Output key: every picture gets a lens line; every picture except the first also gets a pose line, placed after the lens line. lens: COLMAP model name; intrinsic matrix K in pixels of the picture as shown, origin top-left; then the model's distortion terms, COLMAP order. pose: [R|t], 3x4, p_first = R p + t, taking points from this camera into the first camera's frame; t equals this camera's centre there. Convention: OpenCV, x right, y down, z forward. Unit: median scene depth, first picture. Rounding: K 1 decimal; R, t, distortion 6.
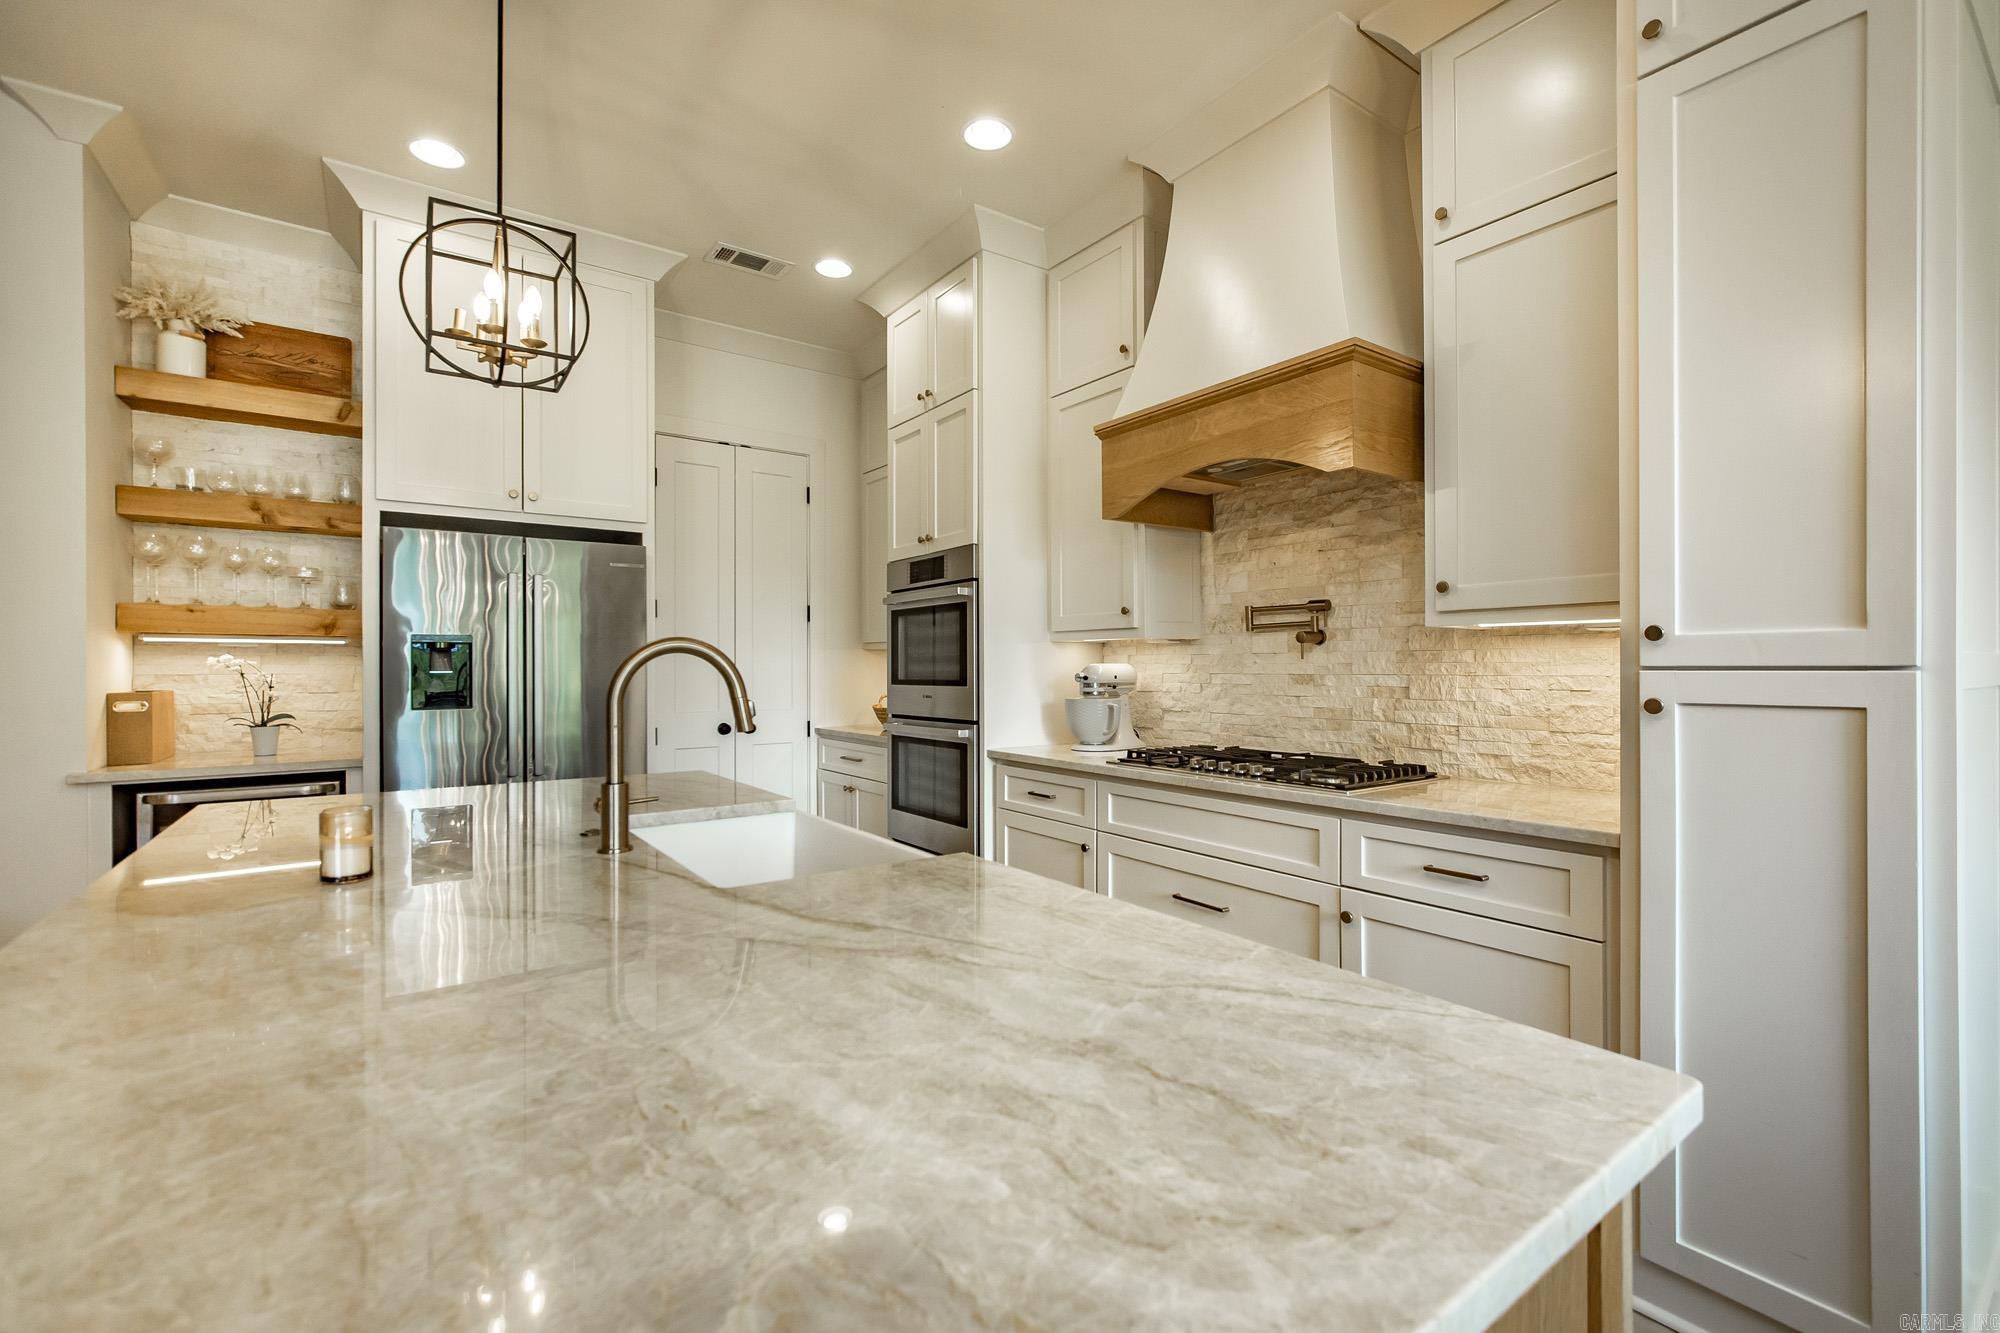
lens RADIAL K [[885.4, 0, 1005.6], [0, 885.4, 664.7], [0, 0, 1]] dist [0.003639, 0.001801]
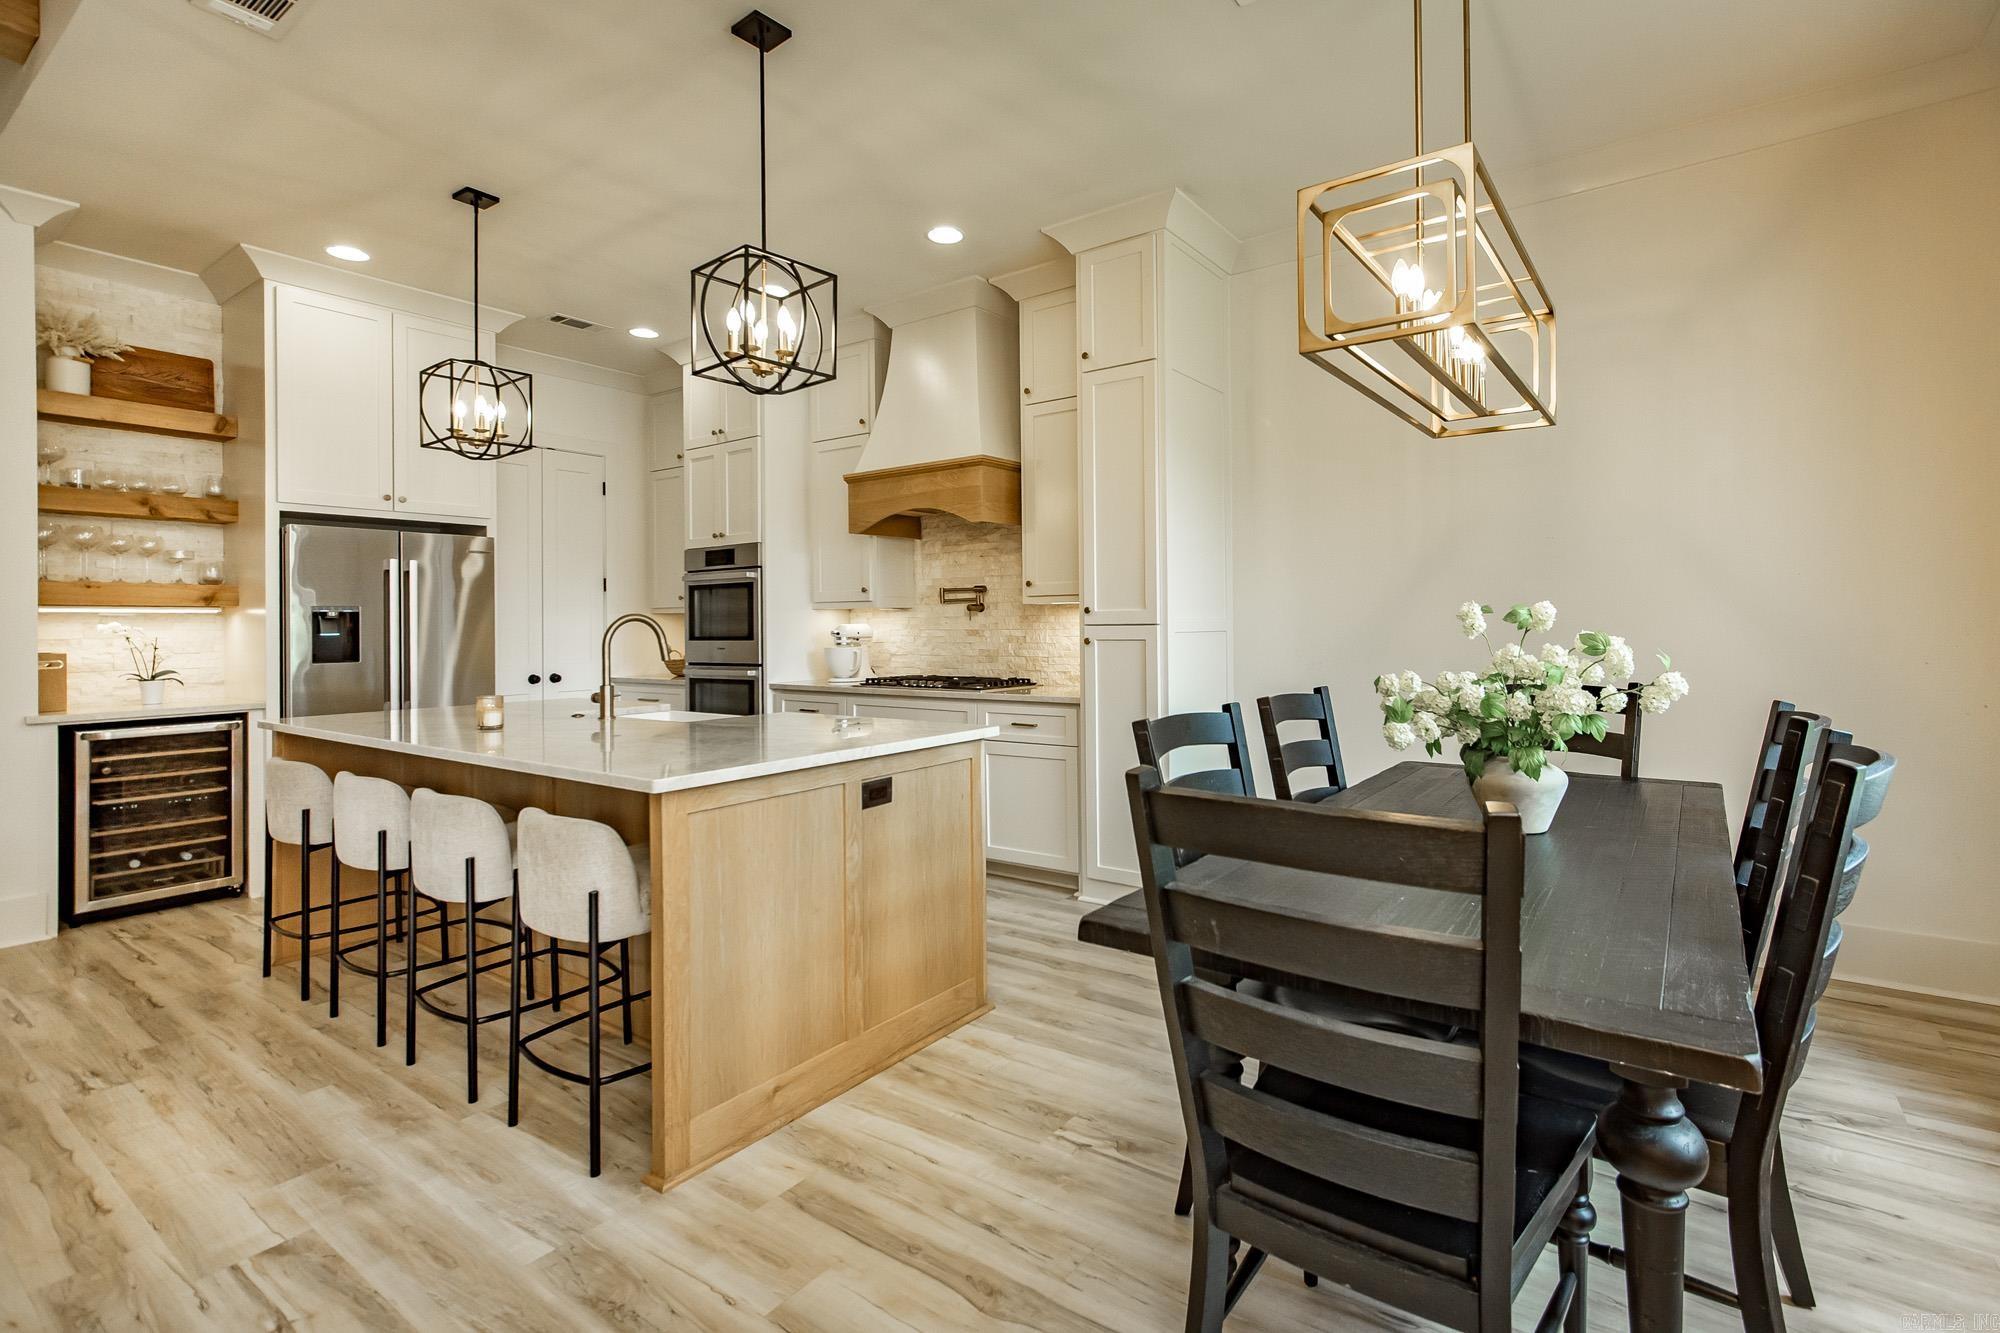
lens RADIAL K [[928.4, 0, 1070.7], [0, 928.4, 616.9], [0, 0, 1]] dist [-0.001758, 0.003207]
pose [[0.941204, -0.004817, 0.337804, -0.076136], [0.007013, 0.999961, -0.005280, -0.002603], [-0.337765, 0.007339, 0.941202, -0.673963]]
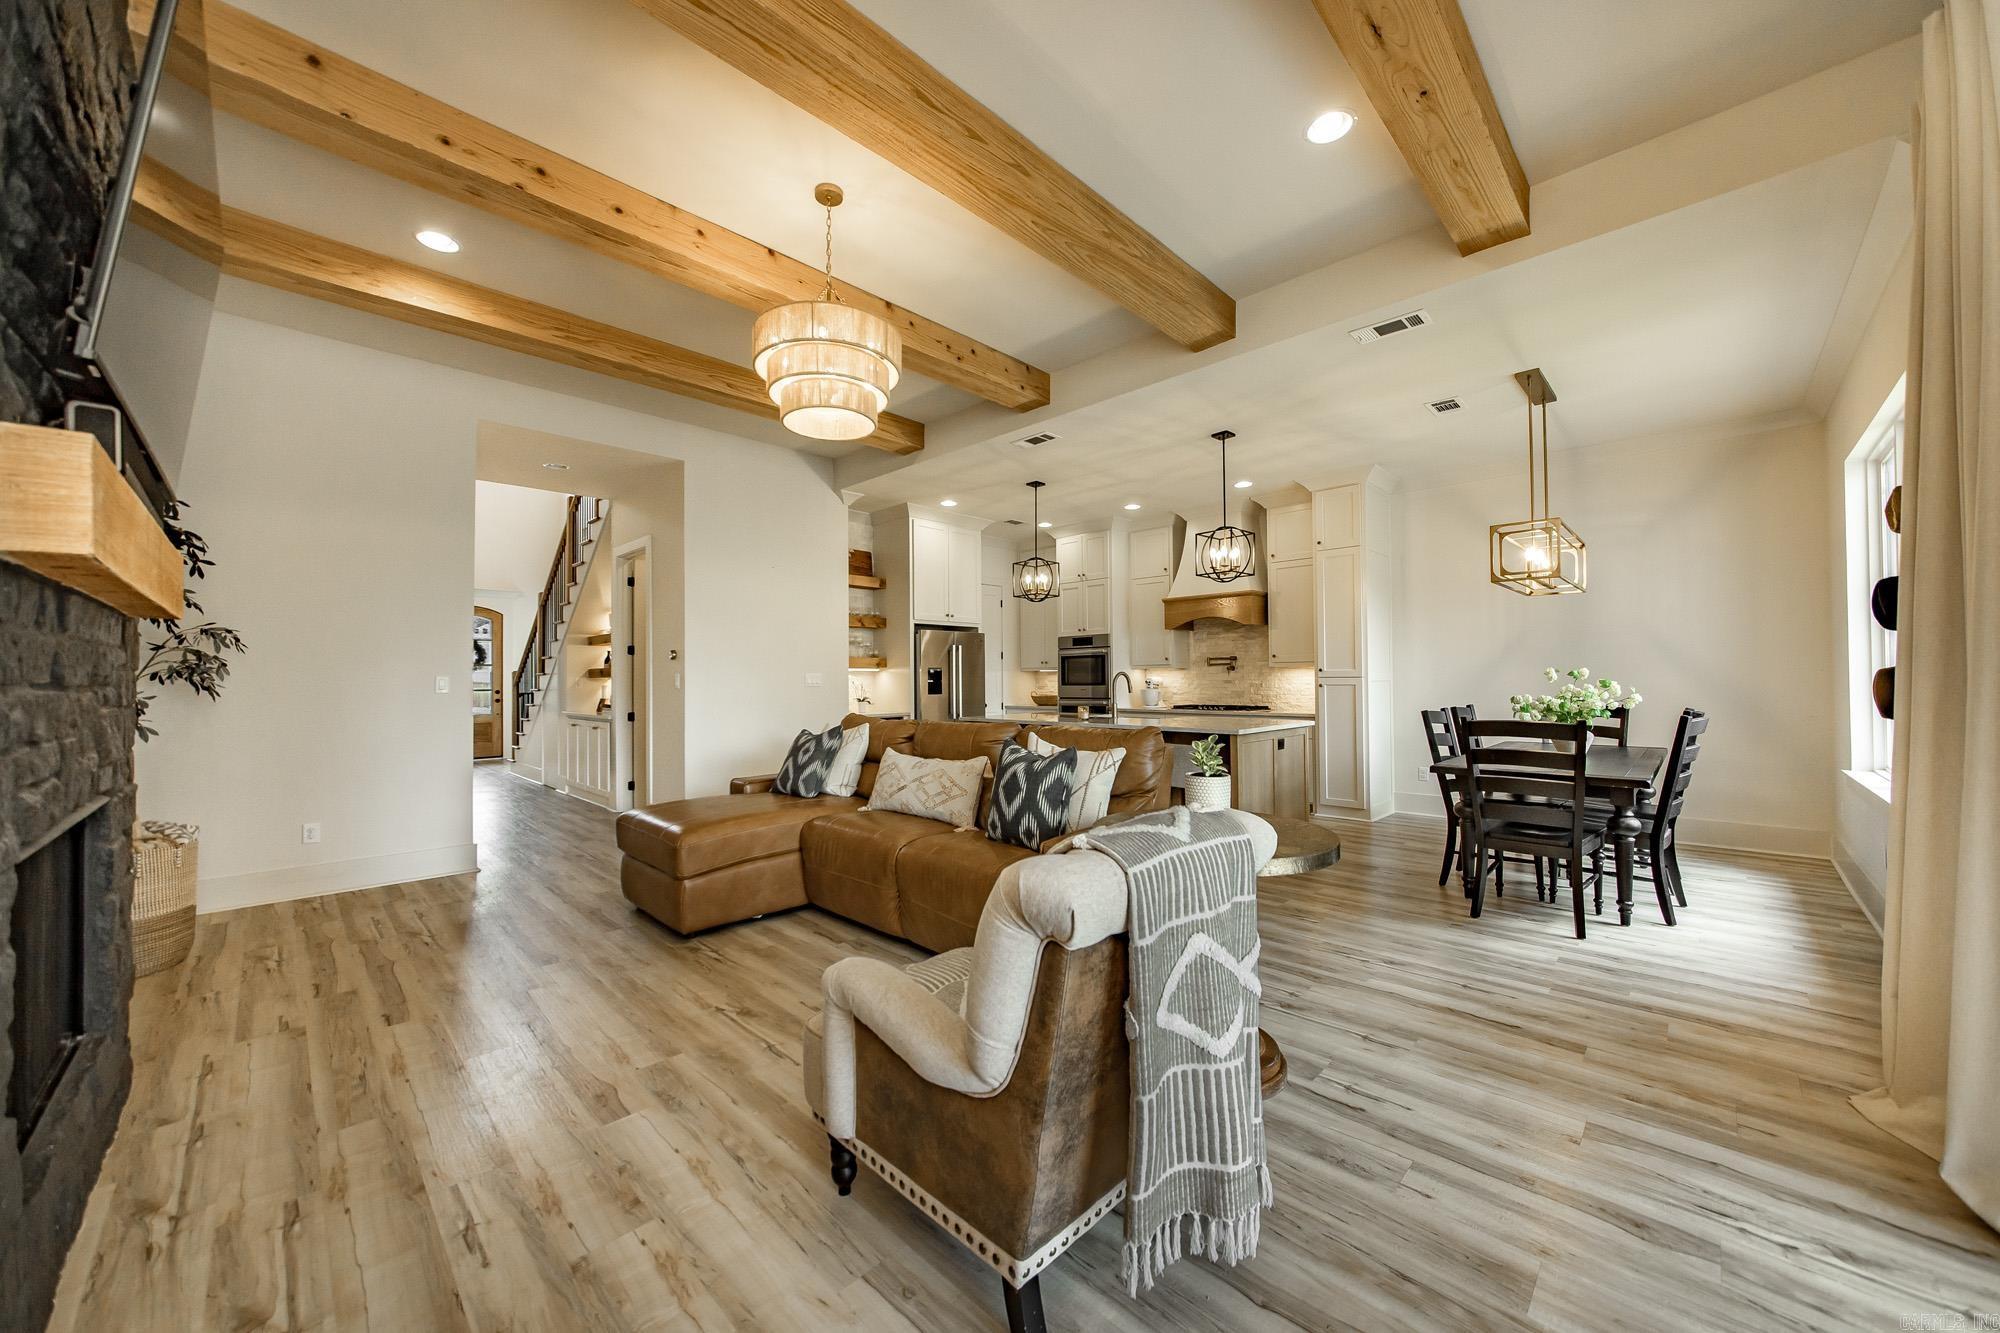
lens RADIAL K [[740.4, 0, 996.9], [0, 740.4, 670.3], [0, 0, 1]] dist [-0.001456, 0.002864]
pose [[0.985053, -0.002897, 0.172229, -0.861563], [0.004442, 0.999953, -0.008584, -0.004231], [-0.172196, 0.009221, 0.985019, -1.347287]]
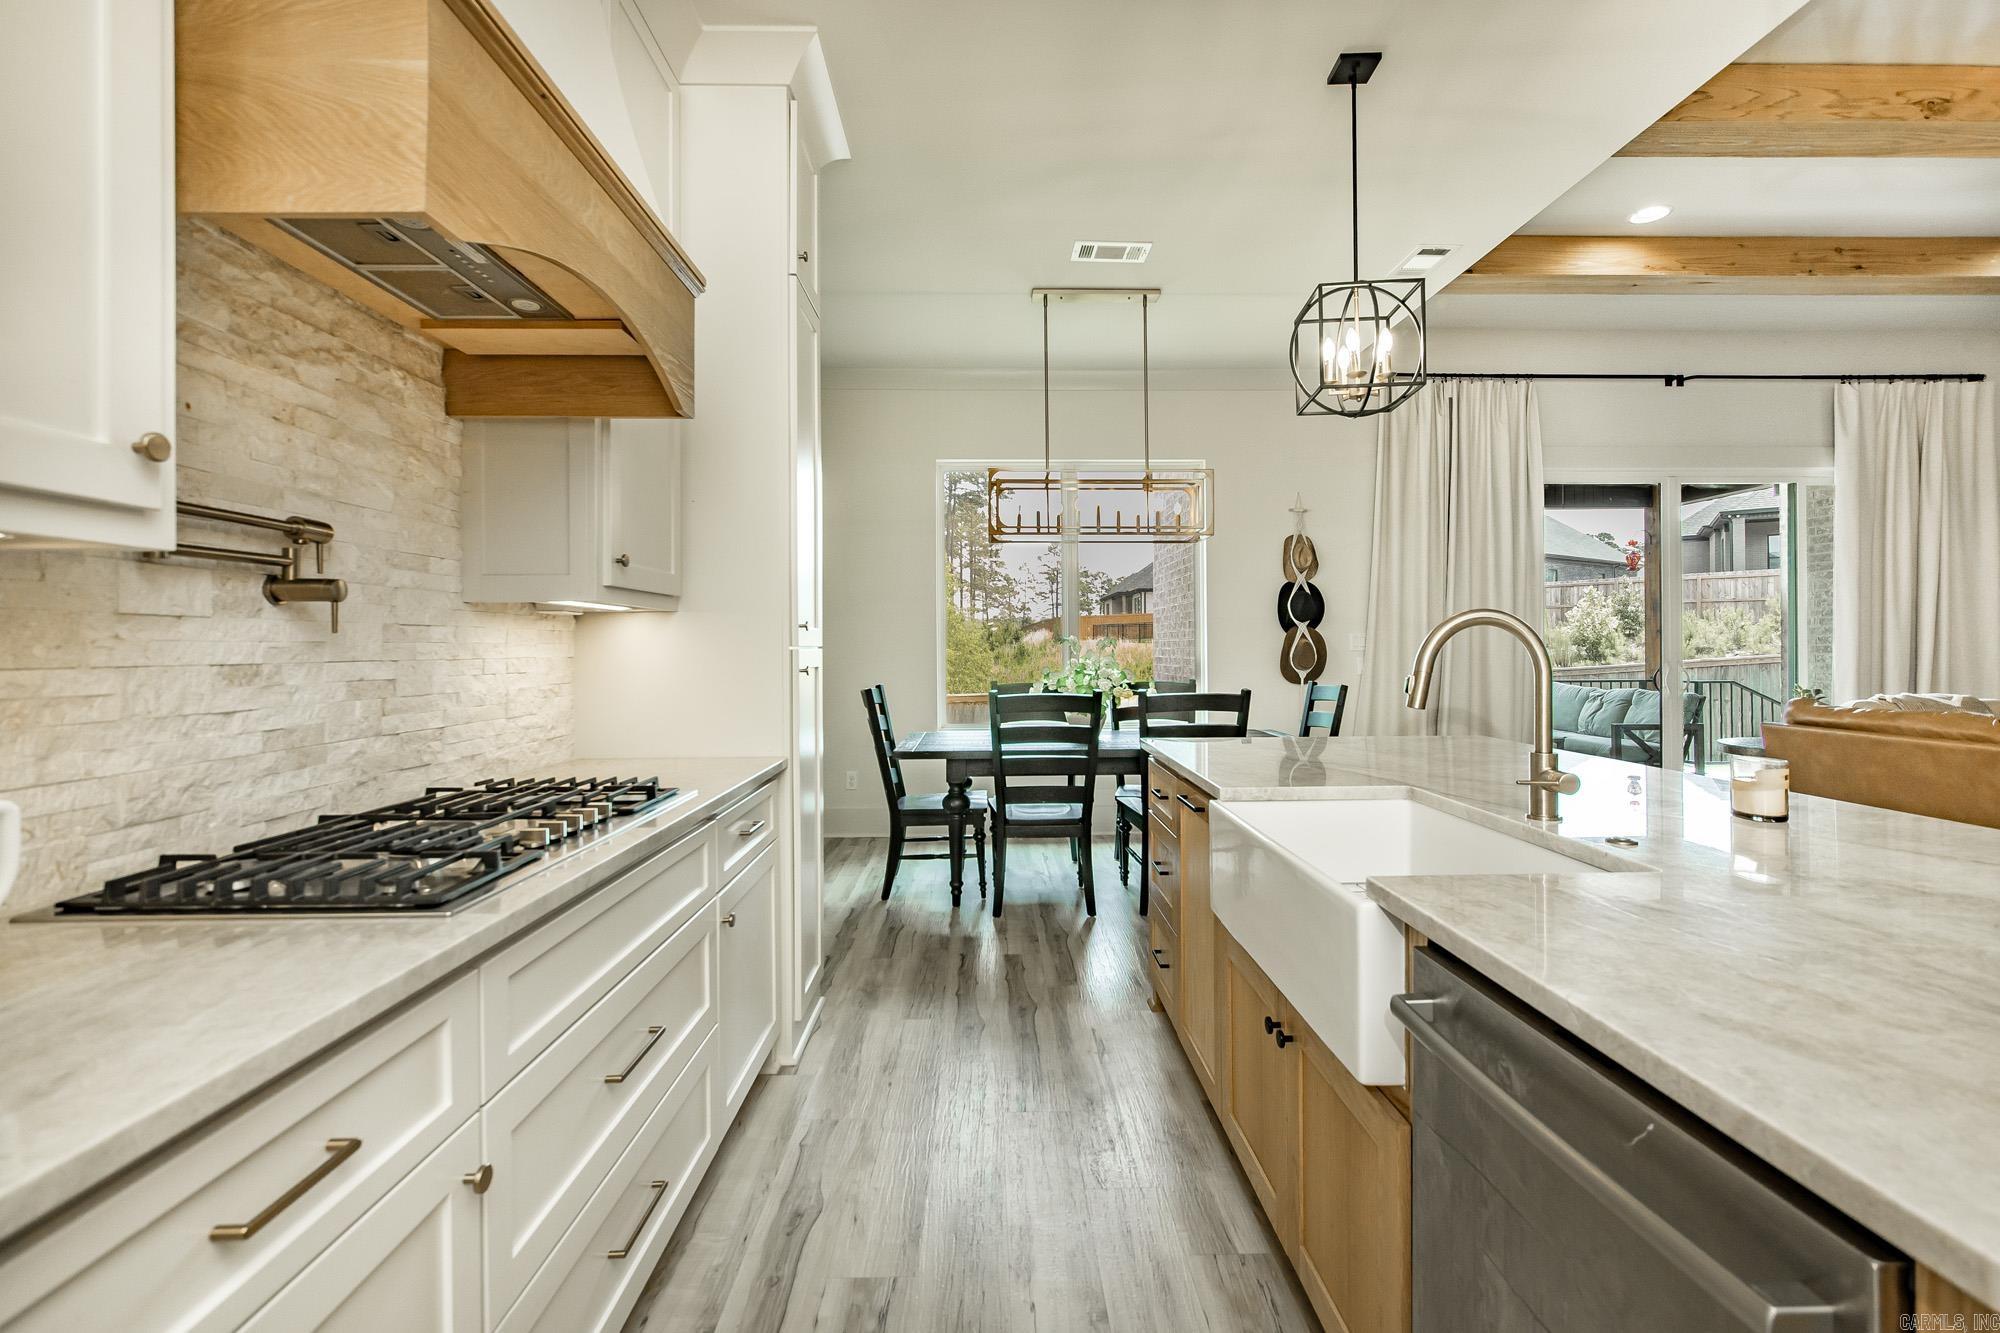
lens RADIAL K [[885.4, 0, 1021.1], [0, 885.4, 640.3], [0, 0, 1]] dist [0.003639, 0.001801]
pose [[-0.828252, 0.011238, 0.560243, -0.263226], [0.006492, 0.999924, -0.010460, 0.005503], [-0.560318, -0.005026, -0.828263, 1.113279]]
